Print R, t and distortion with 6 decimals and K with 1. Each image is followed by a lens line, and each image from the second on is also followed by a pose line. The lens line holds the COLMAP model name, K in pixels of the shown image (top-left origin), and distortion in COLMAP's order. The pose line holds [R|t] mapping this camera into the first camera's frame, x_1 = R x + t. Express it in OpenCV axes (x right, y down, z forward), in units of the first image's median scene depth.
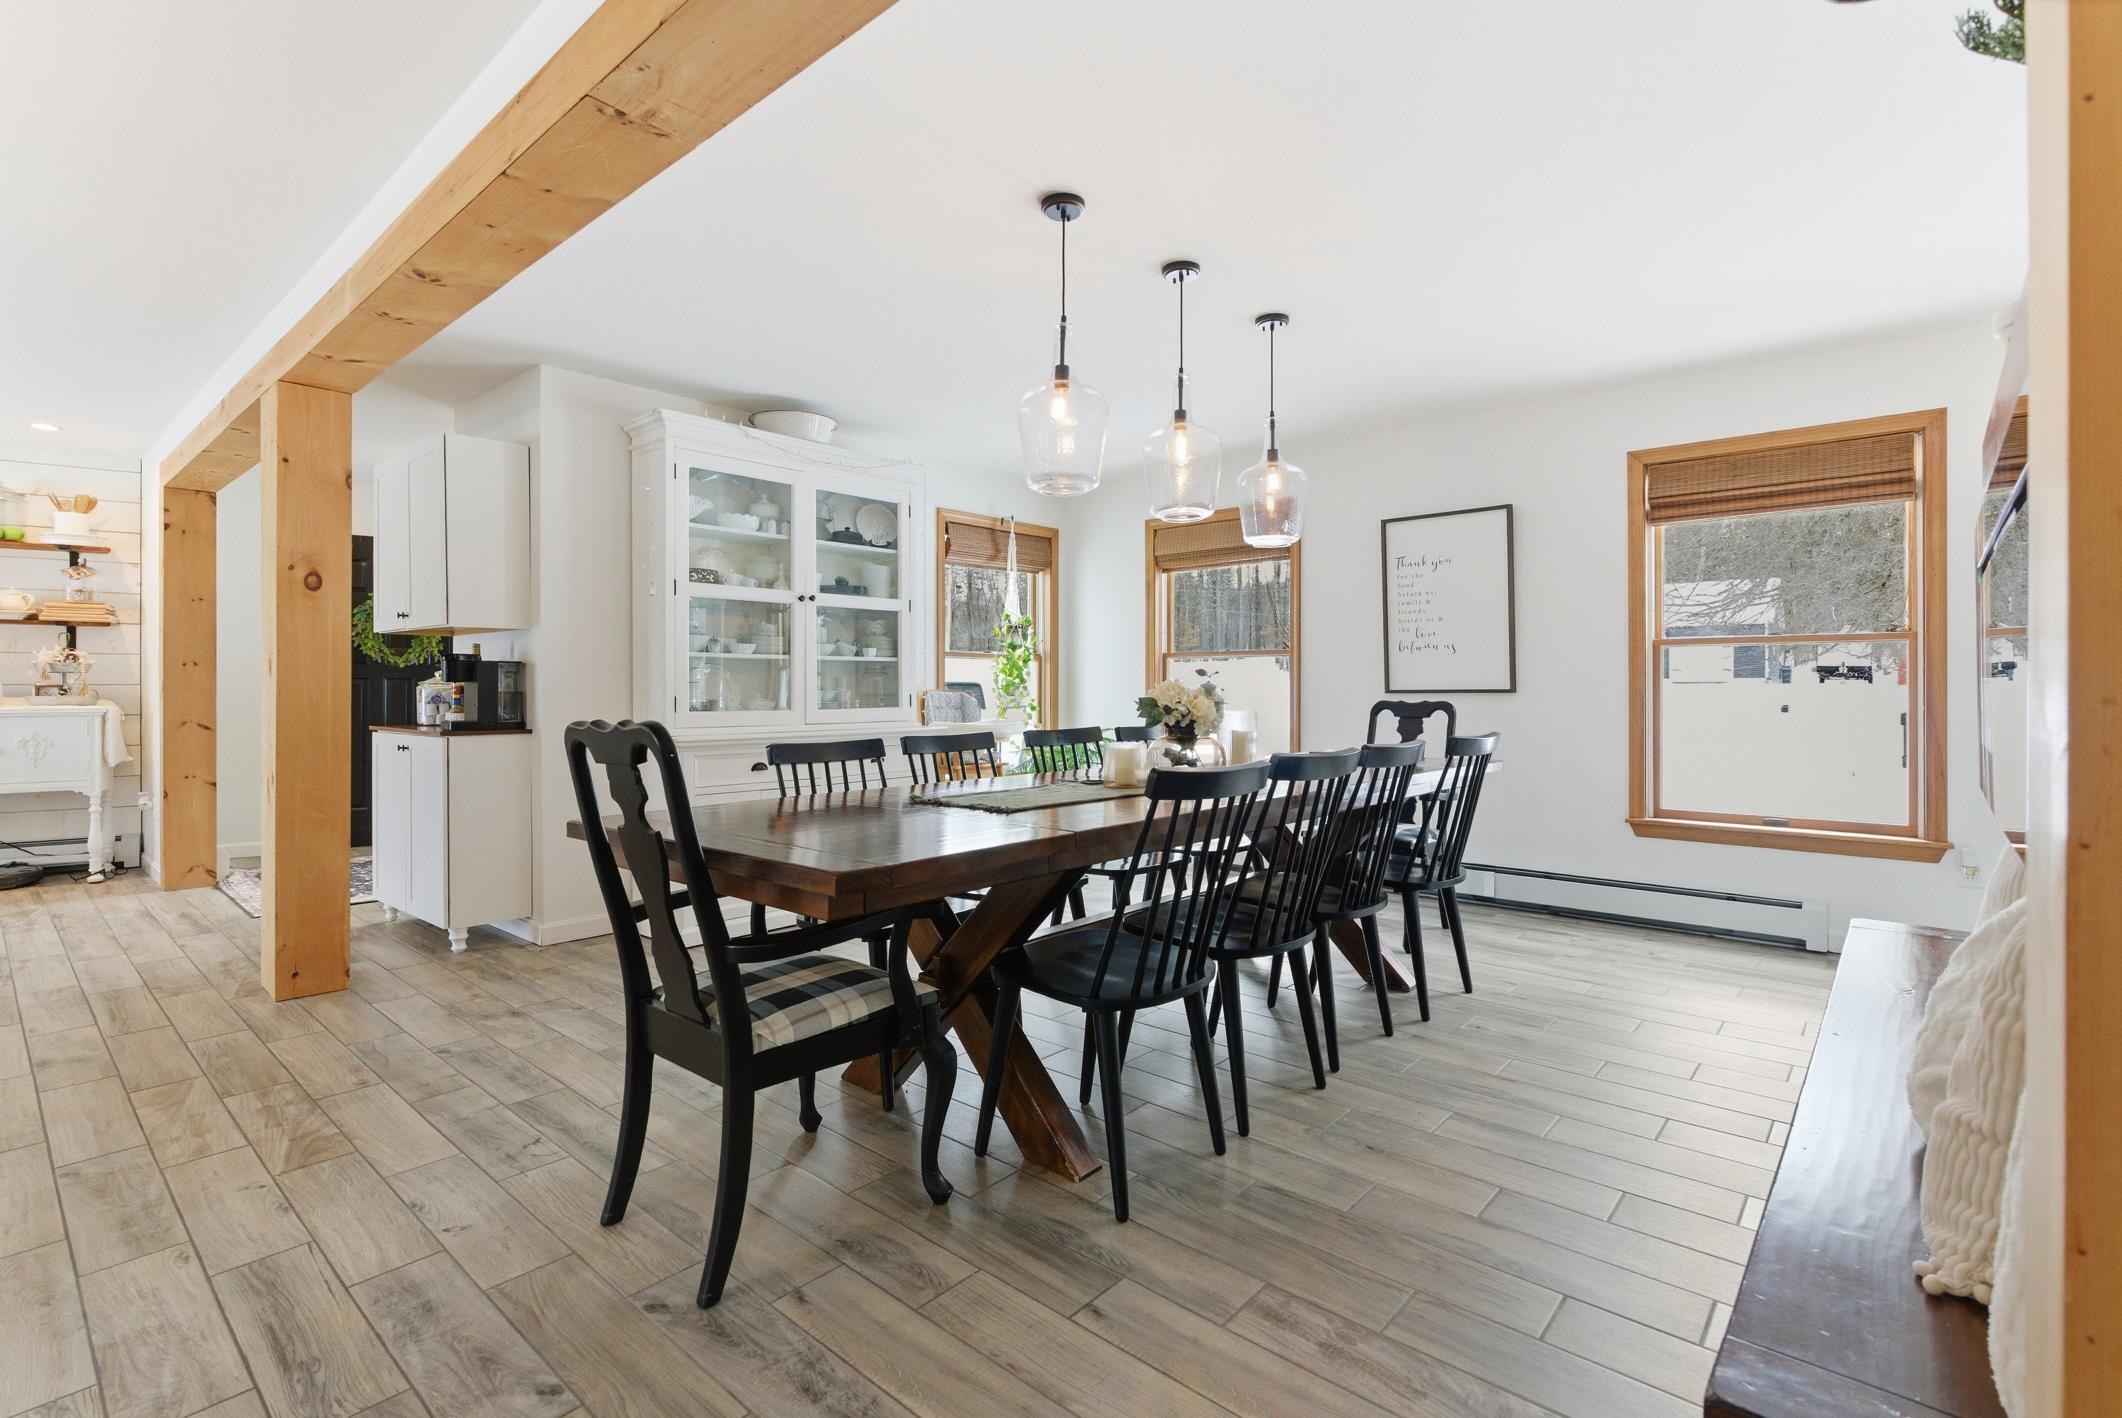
lens RADIAL K [[968.7, 0, 1060.2], [0, 968.7, 704.5], [0, 0, 1]] dist [-0.000946, -0.000467]
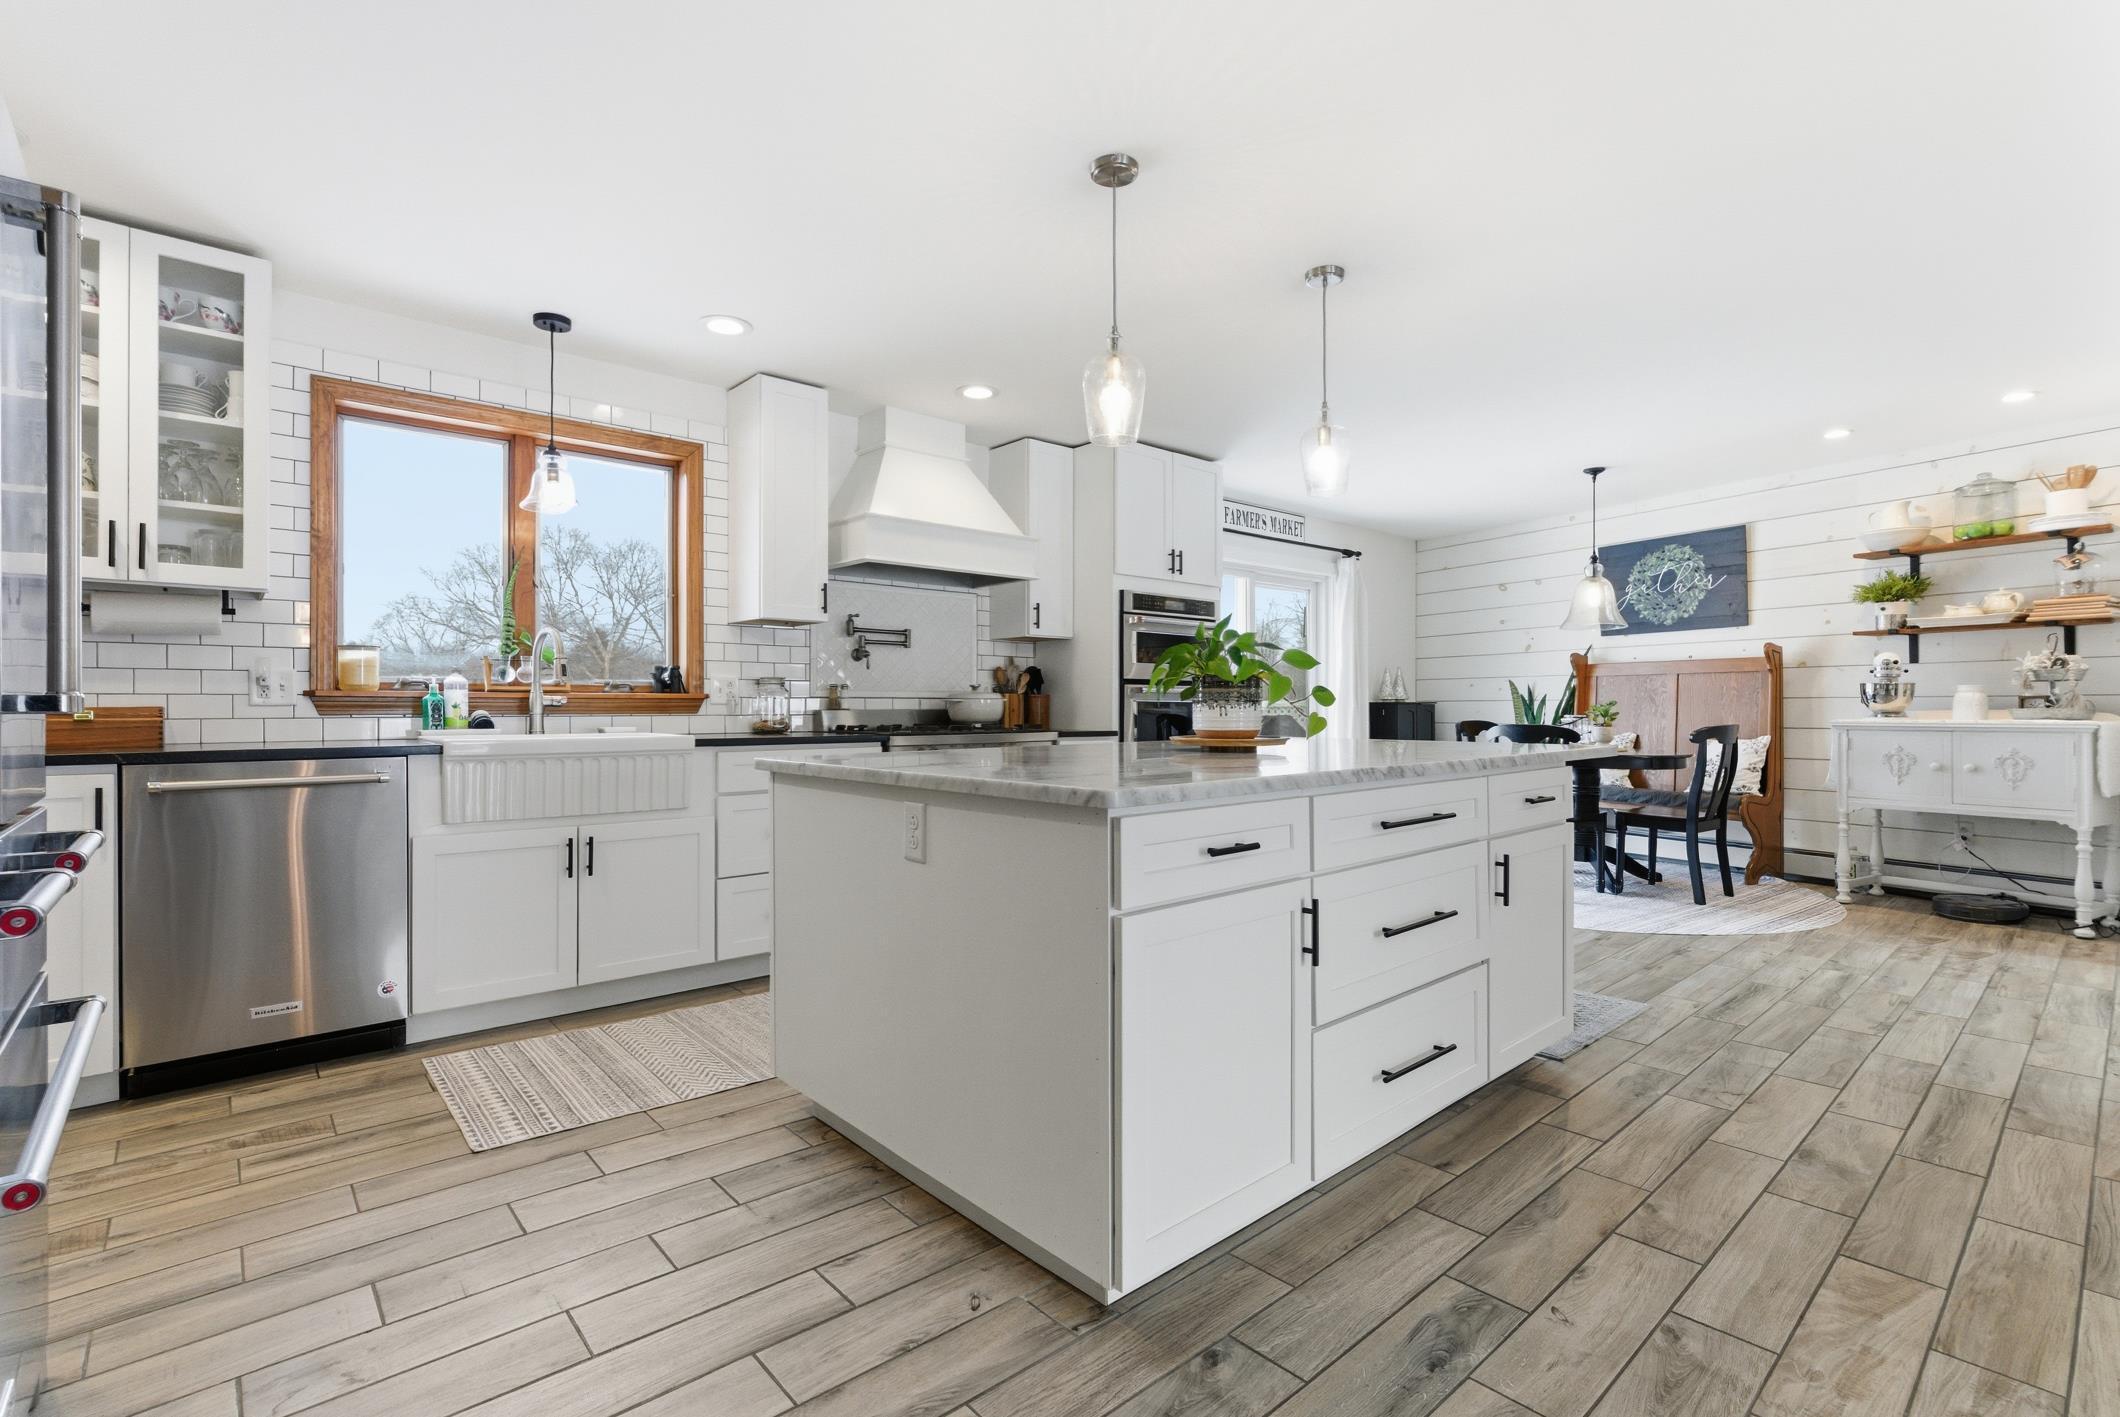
lens RADIAL K [[967.8, 0, 1059.2], [0, 967.8, 704.0], [0, 0, 1]] dist [-0.000946, -0.000467]
pose [[-0.120145, -0.003759, -0.992749, -0.086194], [-0.015000, 0.999886, -0.001971, 0.001808], [0.992643, 0.014655, -0.120188, 0.240364]]
